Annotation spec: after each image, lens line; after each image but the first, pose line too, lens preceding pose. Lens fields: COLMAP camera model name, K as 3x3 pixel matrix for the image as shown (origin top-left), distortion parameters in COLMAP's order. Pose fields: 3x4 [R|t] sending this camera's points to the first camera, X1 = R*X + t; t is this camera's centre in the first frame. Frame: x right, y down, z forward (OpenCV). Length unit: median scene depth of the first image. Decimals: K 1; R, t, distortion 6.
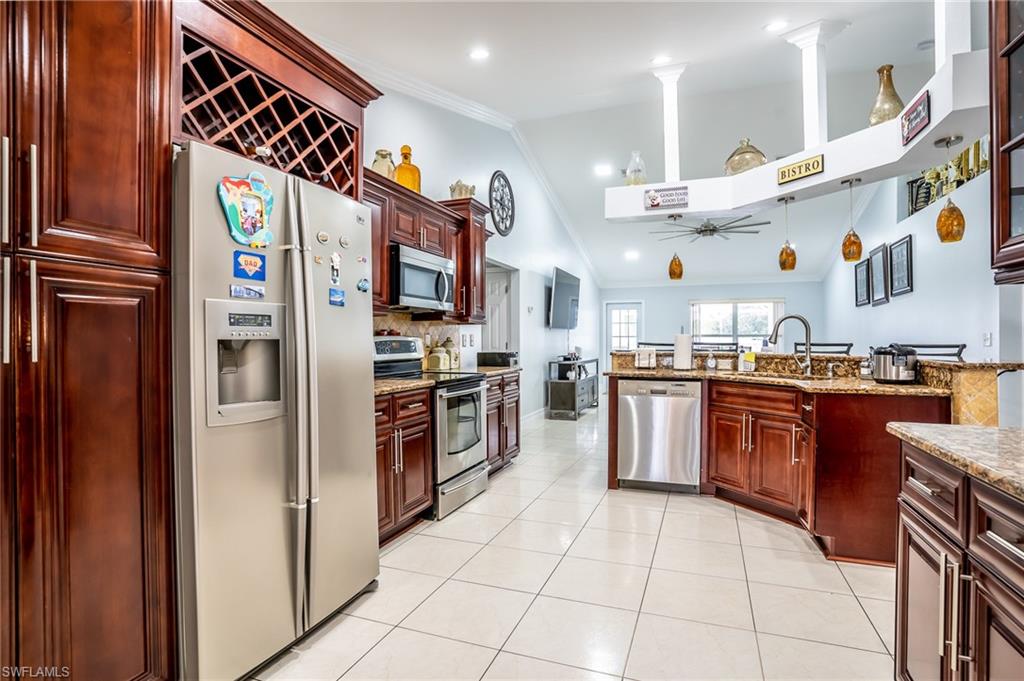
lens RADIAL K [[517.2, 0, 512.0], [0, 517.2, 340.5], [0, 0, 1]] dist [-0.034472, 0.000261]
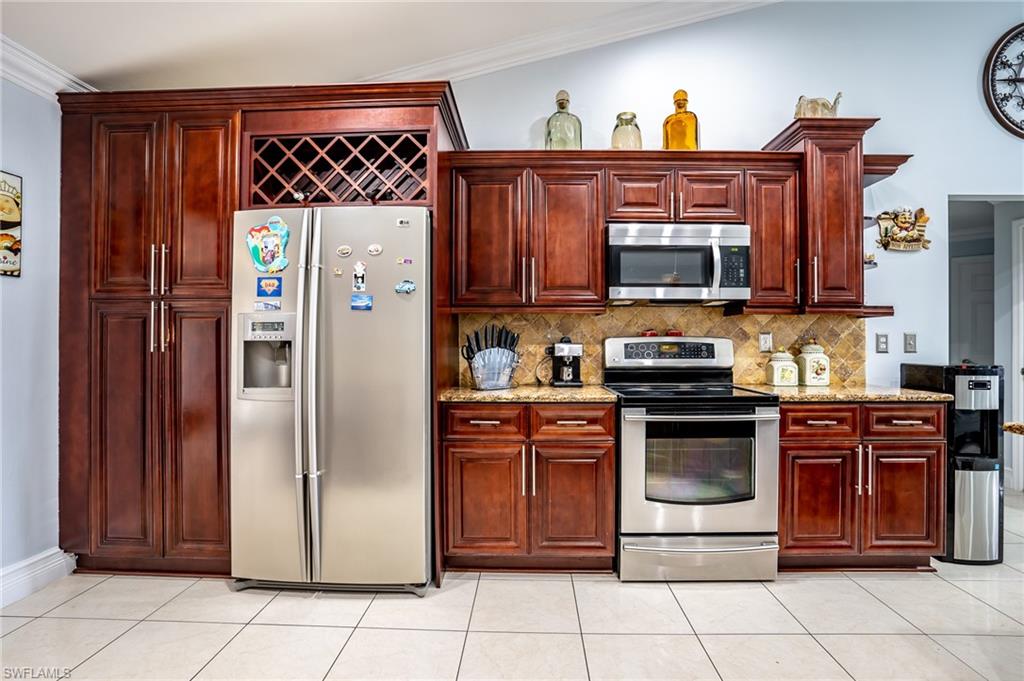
lens RADIAL K [[521.0, 0, 512.0], [0, 521.0, 340.5], [0, 0, 1]] dist [-0.062589, -0.000072]
pose [[0.325253, 0.000881, -0.945627, 0.804644], [-0.003660, 0.999993, -0.000327, -0.003421], [0.945620, 0.003568, 0.325254, 0.944326]]
